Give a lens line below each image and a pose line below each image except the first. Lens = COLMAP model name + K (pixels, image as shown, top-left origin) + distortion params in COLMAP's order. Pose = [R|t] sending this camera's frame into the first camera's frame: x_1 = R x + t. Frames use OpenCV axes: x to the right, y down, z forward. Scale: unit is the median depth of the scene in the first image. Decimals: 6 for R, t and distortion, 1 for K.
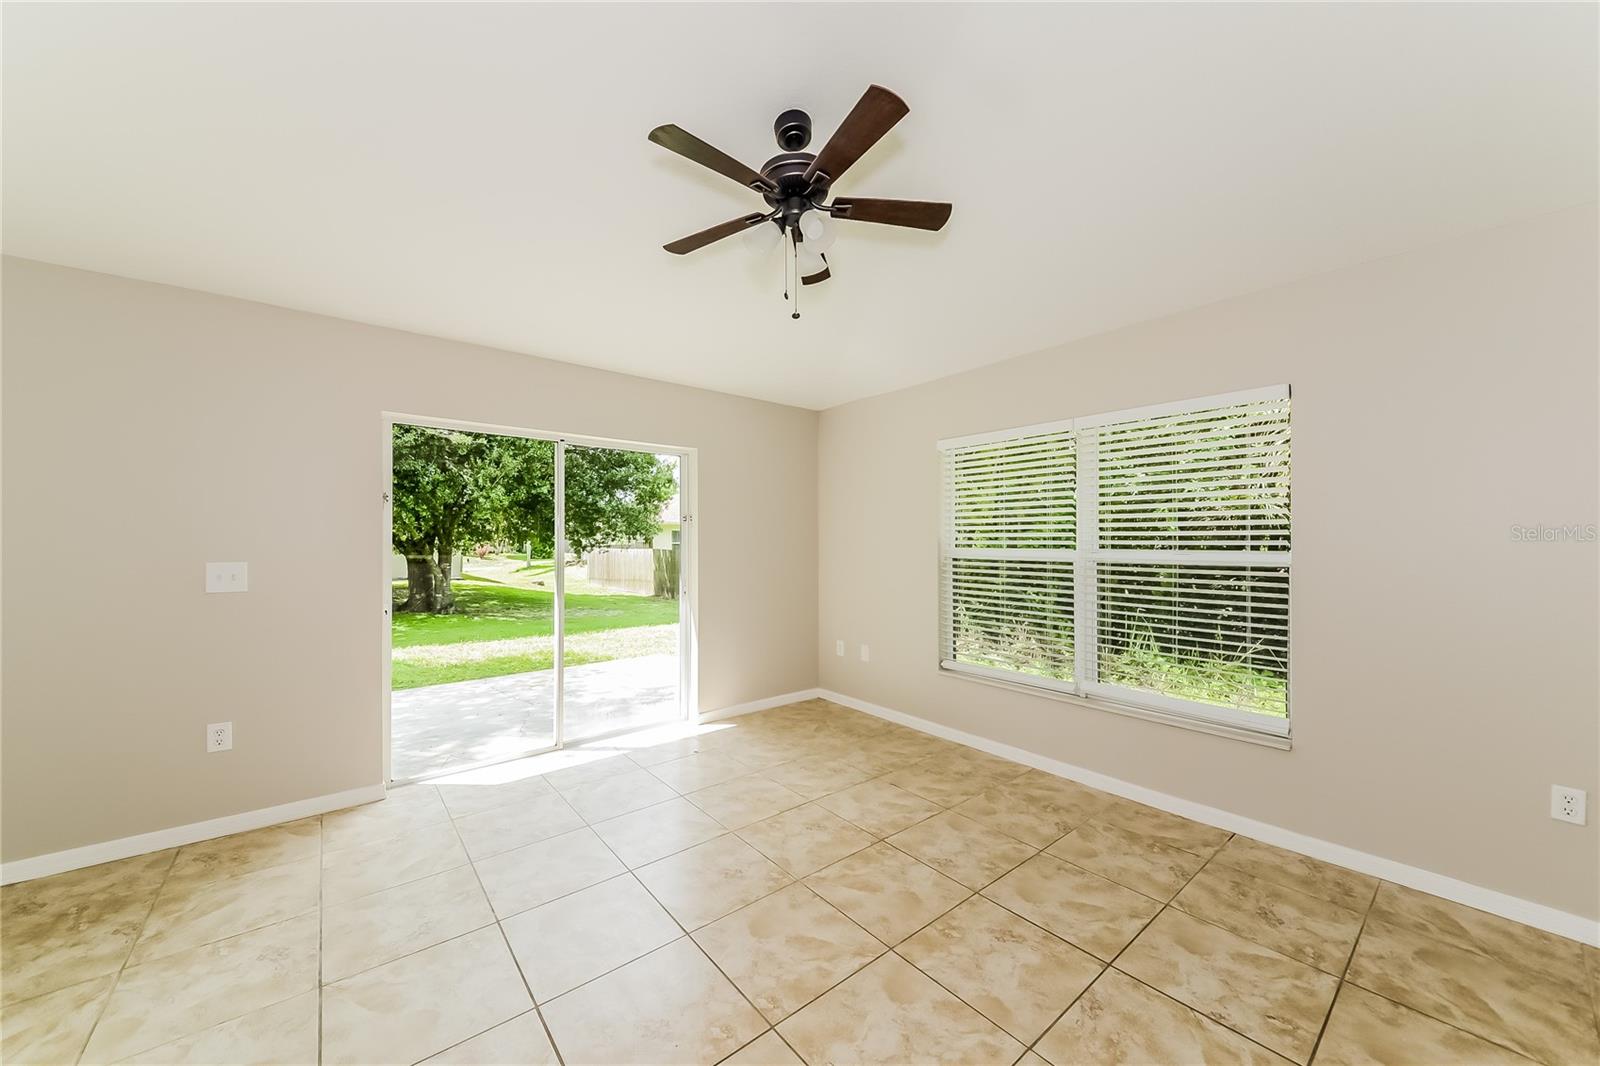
lens RADIAL K [[572.2, 0, 804.4], [0, 572.2, 539.4], [0, 0, 1]] dist [0.046072, -0.001254]
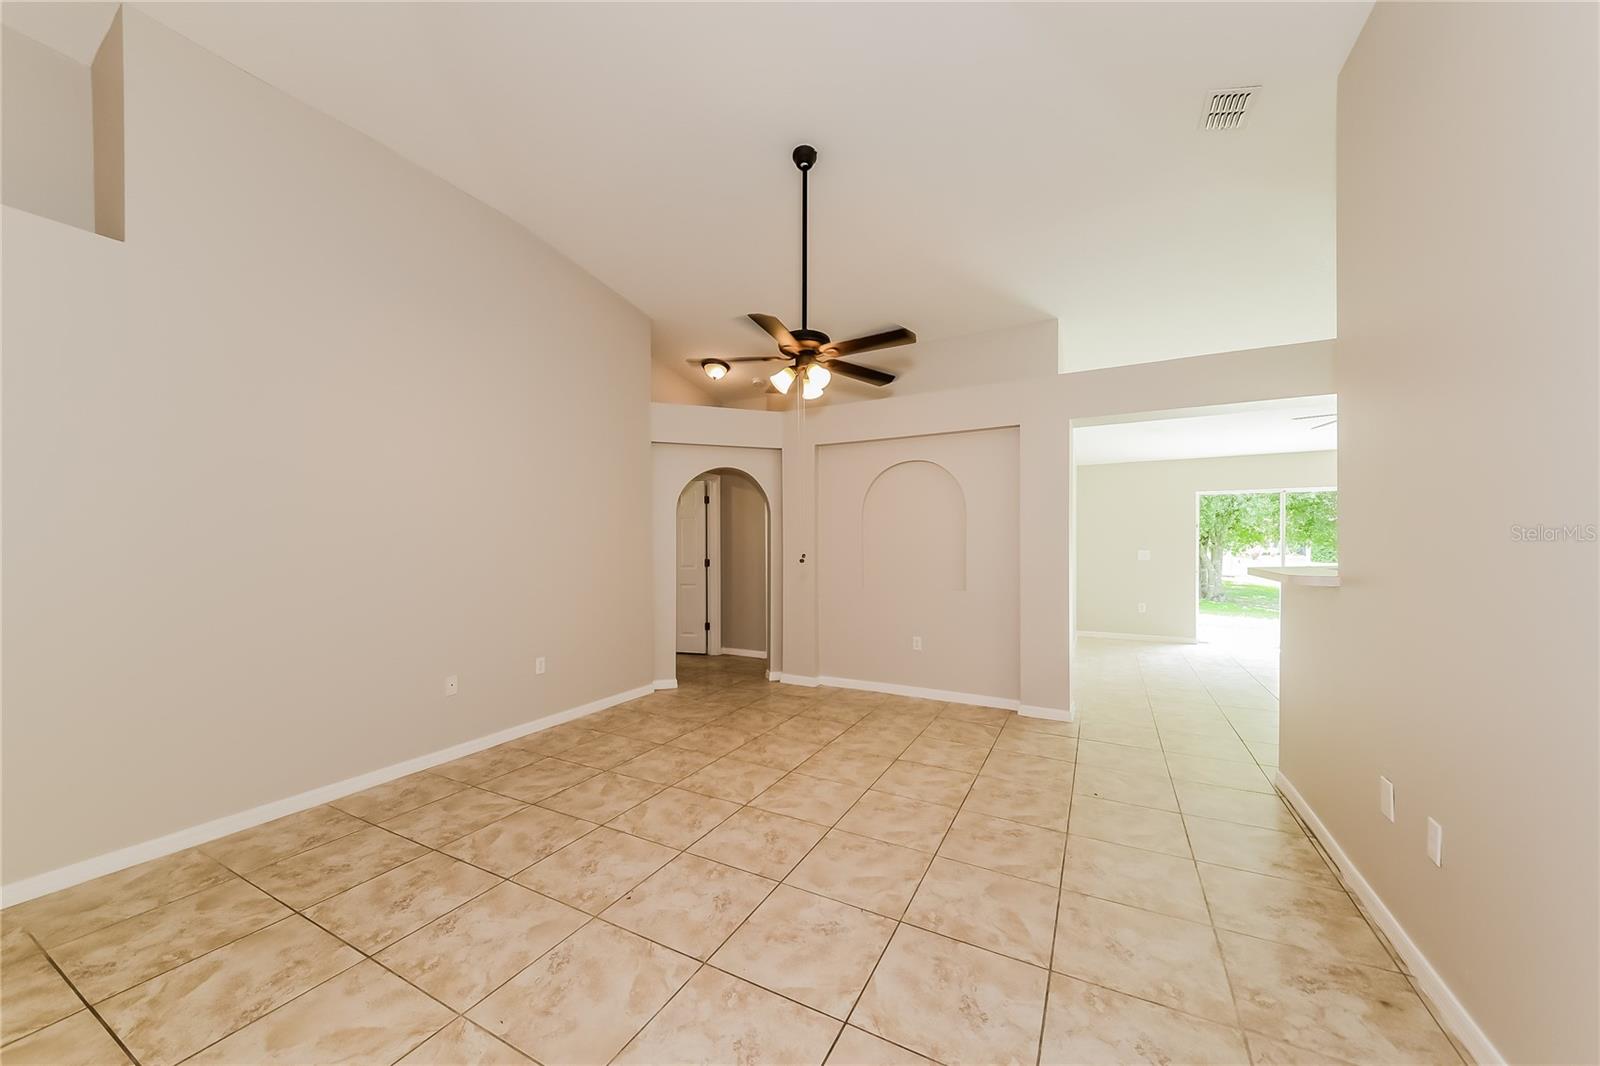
lens RADIAL K [[572.2, 0, 804.9], [0, 572.2, 542.5], [0, 0, 1]] dist [0.046072, -0.001254]
pose [[0.396081, 0.003473, -0.918209, 0.142042], [-0.001153, 0.999994, 0.003285, 0.000607], [0.918215, -0.000243, 0.396083, -0.237035]]
